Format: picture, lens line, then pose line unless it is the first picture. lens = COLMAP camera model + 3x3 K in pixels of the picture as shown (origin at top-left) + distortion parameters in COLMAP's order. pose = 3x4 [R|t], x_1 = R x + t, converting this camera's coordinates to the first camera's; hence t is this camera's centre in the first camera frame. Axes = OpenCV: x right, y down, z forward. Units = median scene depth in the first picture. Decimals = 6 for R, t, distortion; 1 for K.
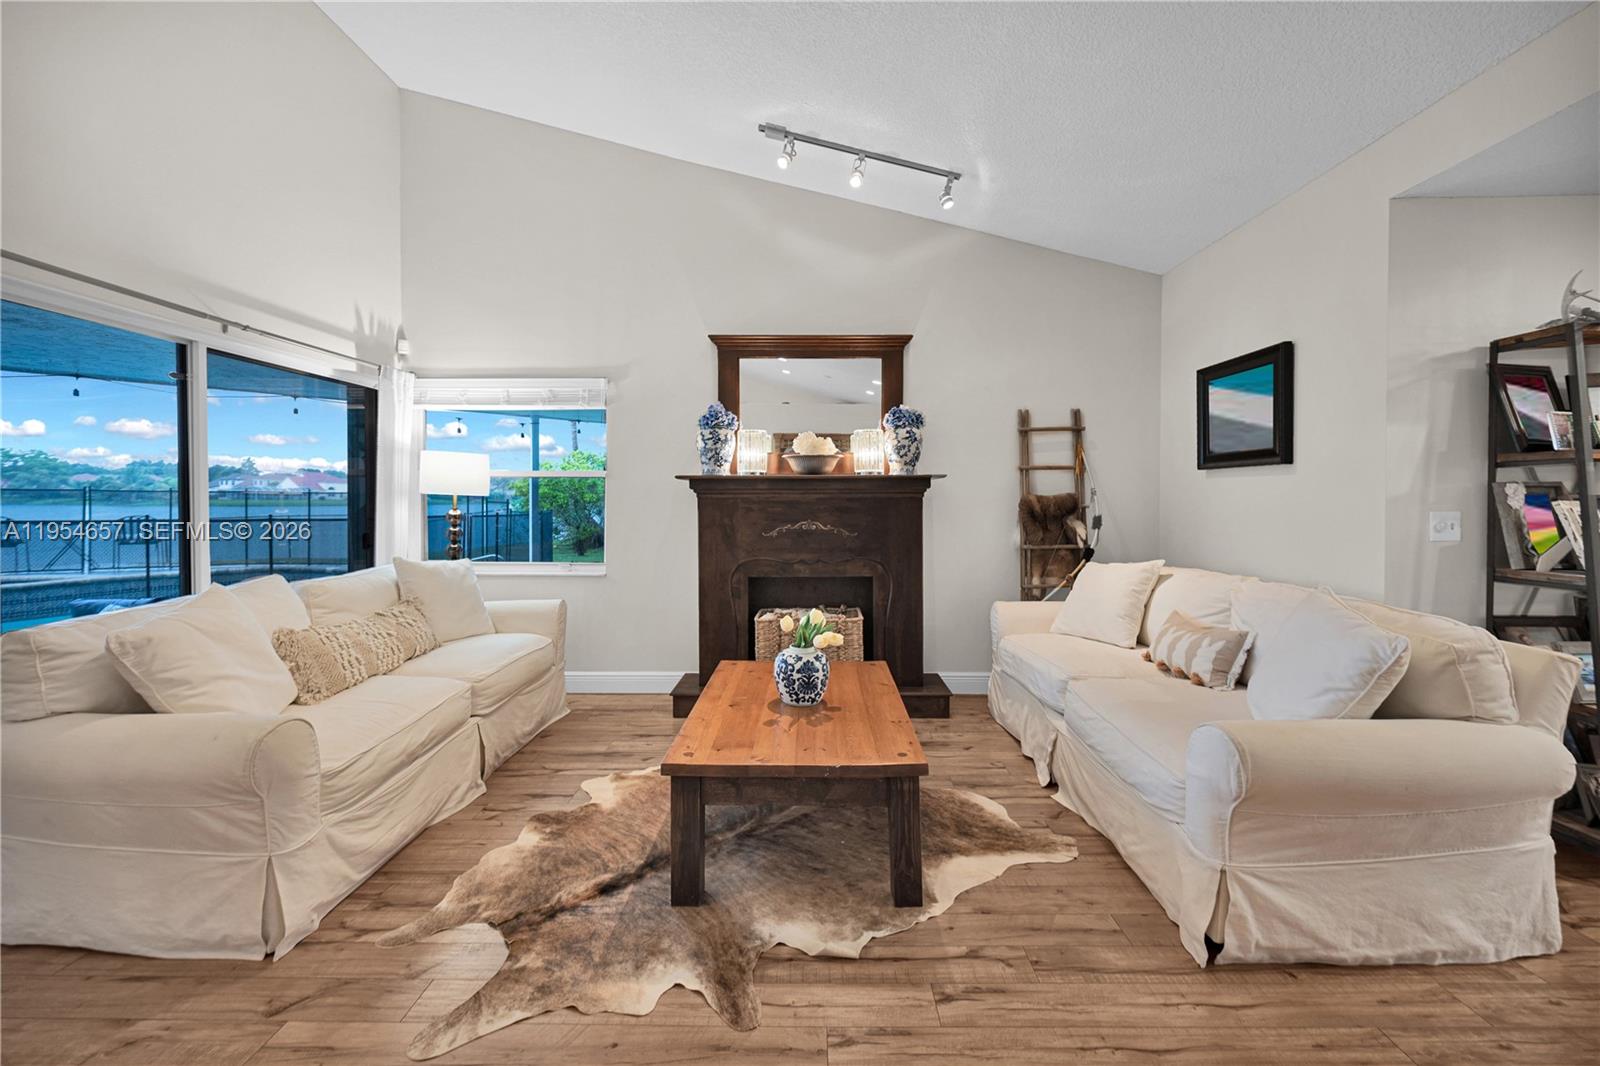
lens RADIAL K [[641.6, 0, 791.7], [0, 641.6, 504.7], [0, 0, 1]] dist [0.001649, 0.000134]
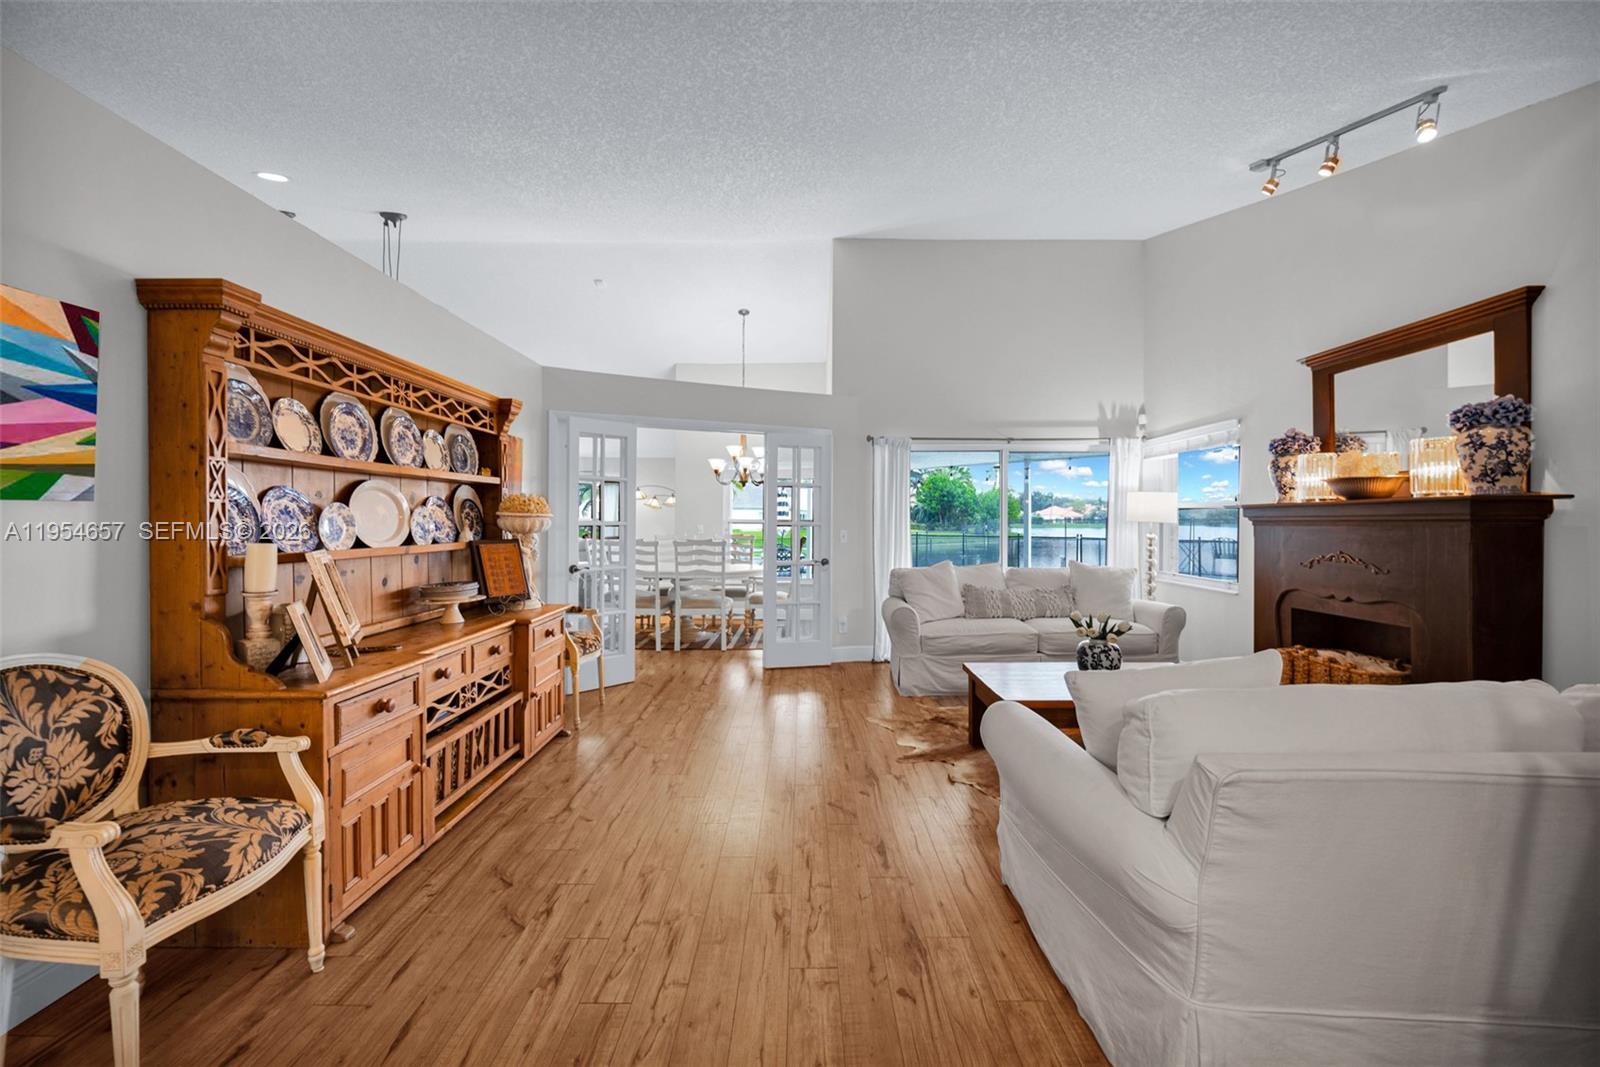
lens RADIAL K [[641.6, 0, 802.3], [0, 641.6, 507.9], [0, 0, 1]] dist [0.001649, 0.000134]
pose [[0.011135, -0.021039, -0.999717, 1.534336], [-0.017079, 0.999629, -0.021228, -0.011099], [0.999792, 0.017311, 0.010772, 0.438100]]
